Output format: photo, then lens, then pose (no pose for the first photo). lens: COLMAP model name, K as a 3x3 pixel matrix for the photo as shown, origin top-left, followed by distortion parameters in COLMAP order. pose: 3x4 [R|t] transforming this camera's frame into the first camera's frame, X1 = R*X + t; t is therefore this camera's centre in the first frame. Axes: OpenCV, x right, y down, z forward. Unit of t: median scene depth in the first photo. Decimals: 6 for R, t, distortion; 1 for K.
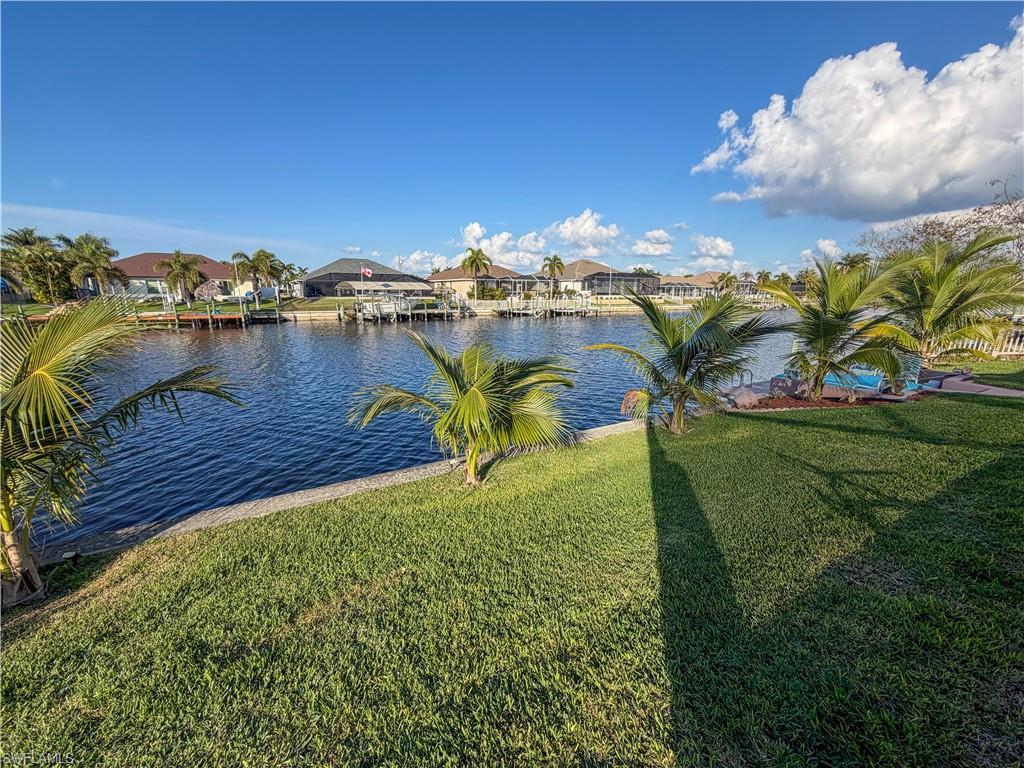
lens RADIAL K [[408.5, 0, 510.9], [0, 408.5, 385.4], [0, 0, 1]] dist [-0.000024, -0.000137]
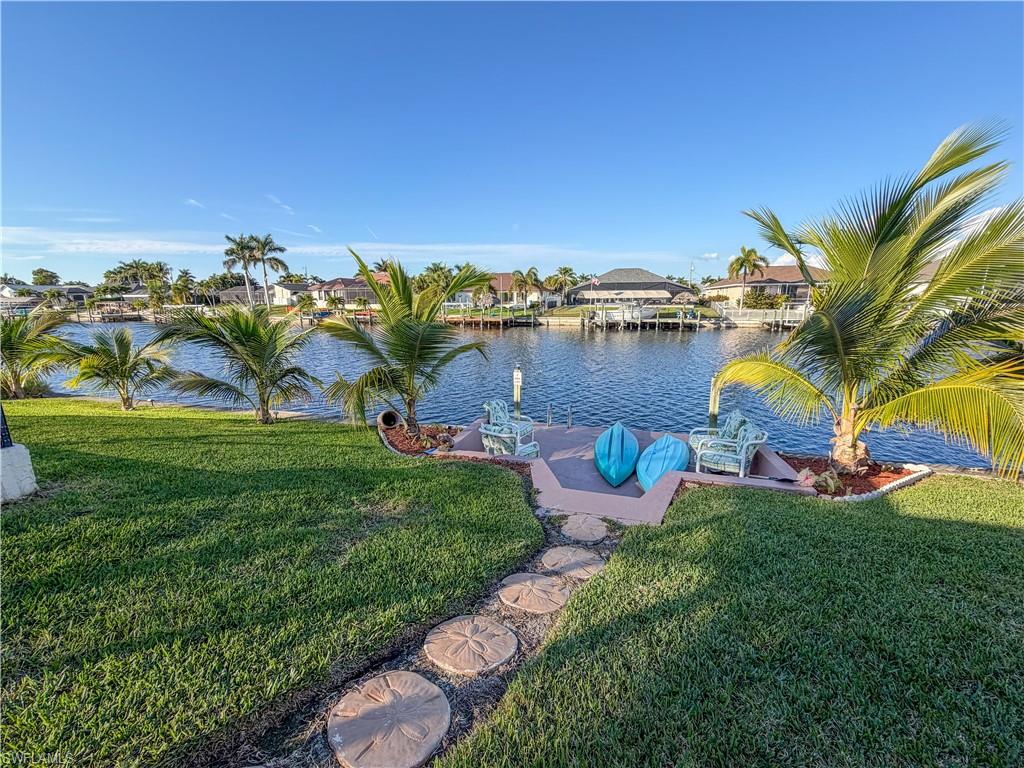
lens RADIAL K [[408.5, 0, 510.9], [0, 408.5, 385.4], [0, 0, 1]] dist [-0.000024, -0.000137]
pose [[0.695750, 0.140914, -0.704326, 0.244445], [-0.154705, 0.986952, 0.044637, -0.022784], [0.701426, 0.077906, 0.708472, 0.105346]]
